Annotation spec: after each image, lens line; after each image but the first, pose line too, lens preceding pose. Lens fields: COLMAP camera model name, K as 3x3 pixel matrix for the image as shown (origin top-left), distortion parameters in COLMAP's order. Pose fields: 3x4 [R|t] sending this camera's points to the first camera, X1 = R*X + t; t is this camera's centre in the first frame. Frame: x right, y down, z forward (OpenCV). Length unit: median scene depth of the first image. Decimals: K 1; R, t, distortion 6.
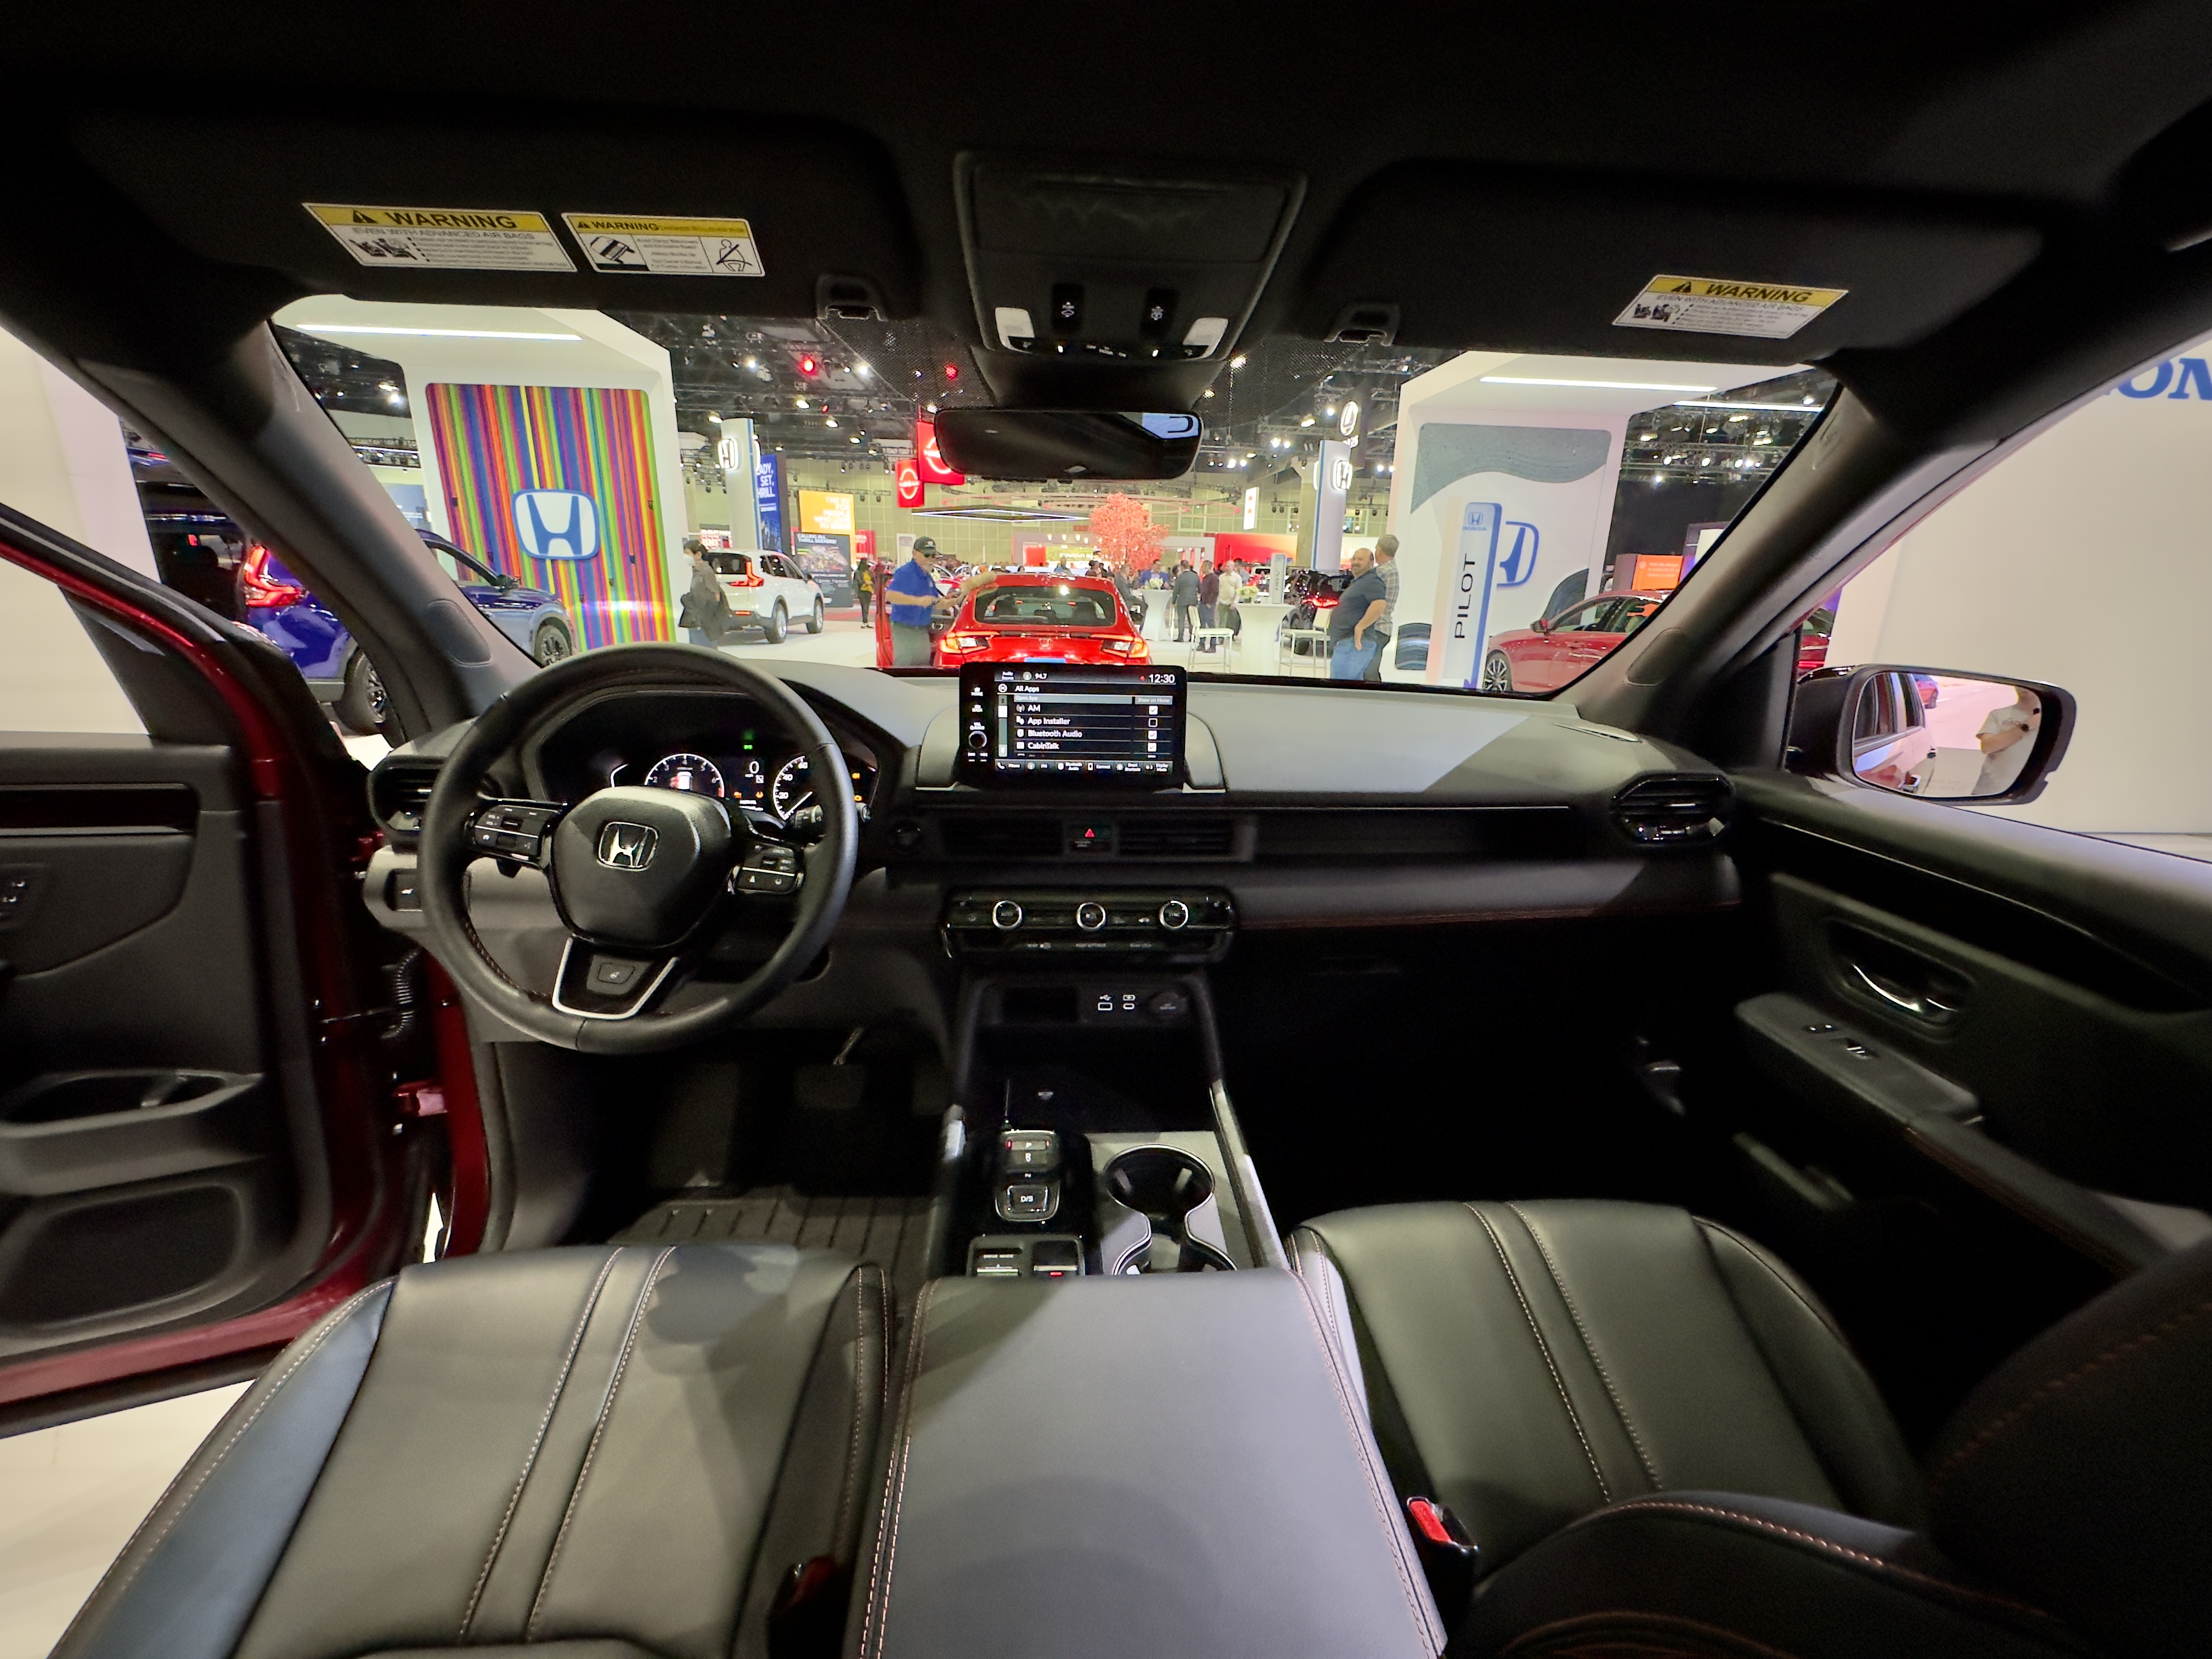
lens RADIAL K [[871.8, 0, 1101.2], [0, 871.8, 824.2], [0, 0, 1]] dist [-0.001868, 0.000162]
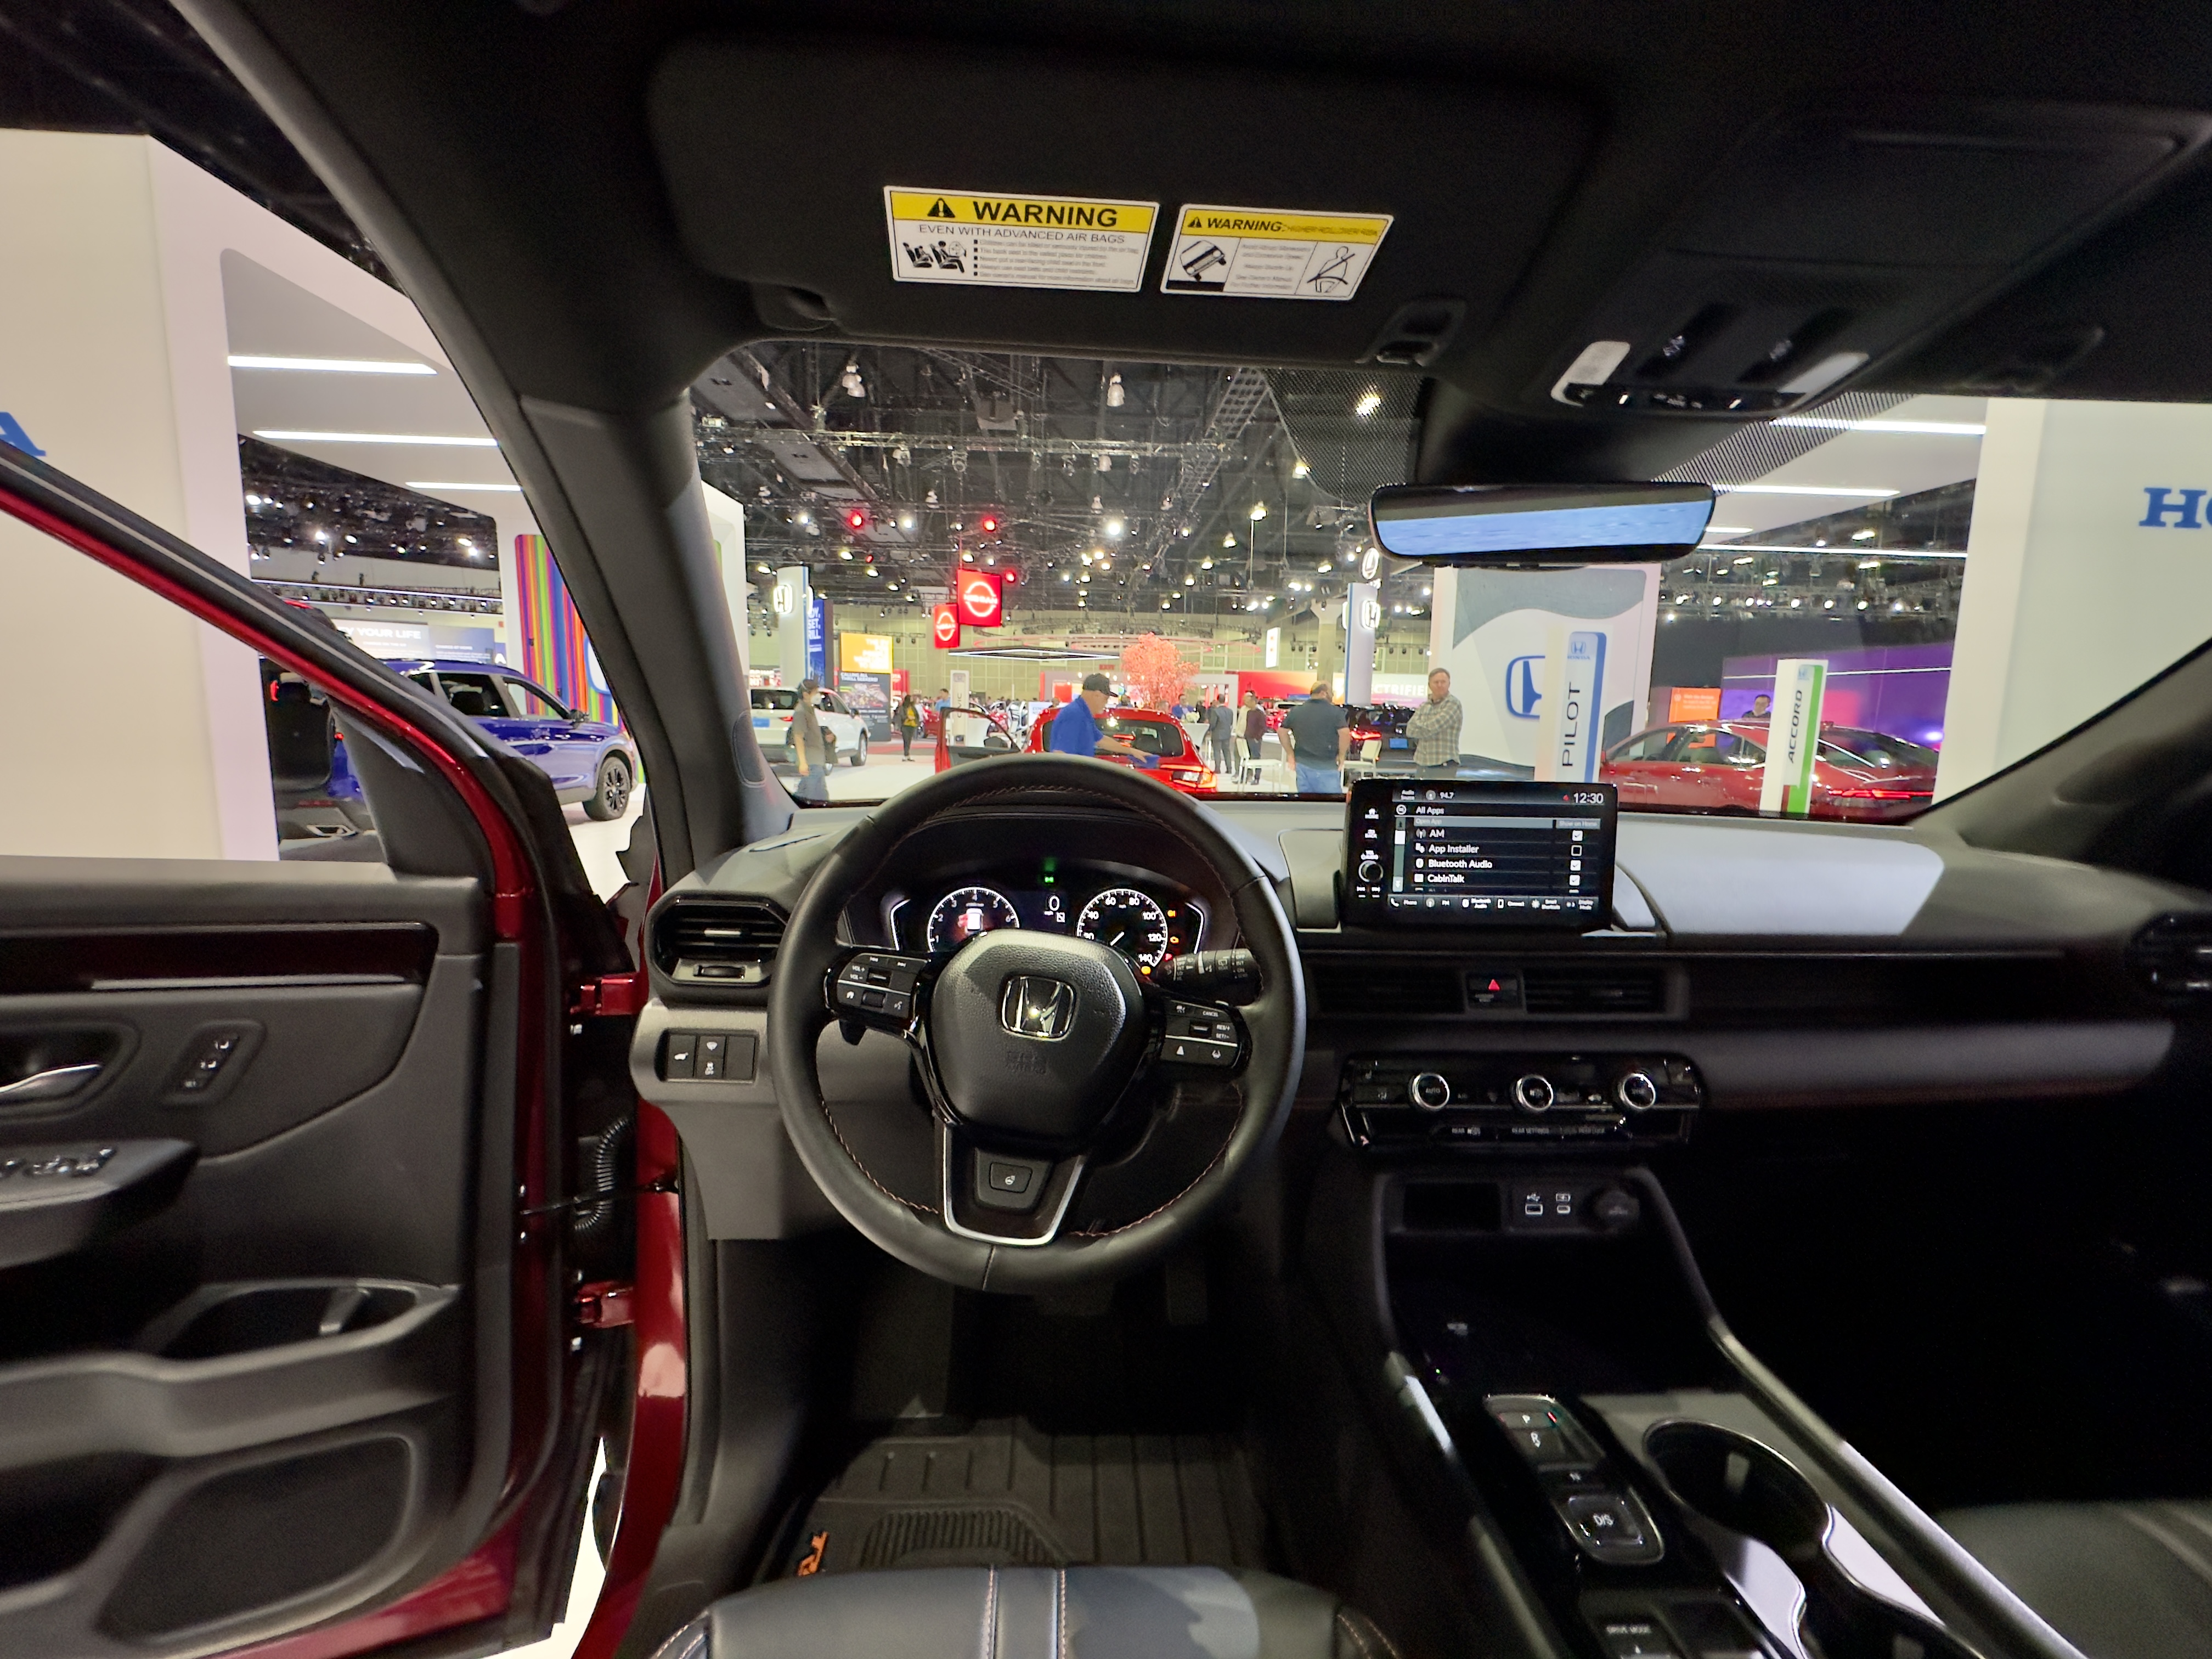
lens RADIAL K [[871.8, 0, 1103.0], [0, 871.8, 828.0], [0, 0, 1]] dist [-0.001868, 0.000162]
pose [[0.999772, -0.000782, -0.021346, -0.359066], [-0.002307, 0.989531, -0.144301, -0.016681], [0.021235, 0.144317, 0.989304, 0.160080]]
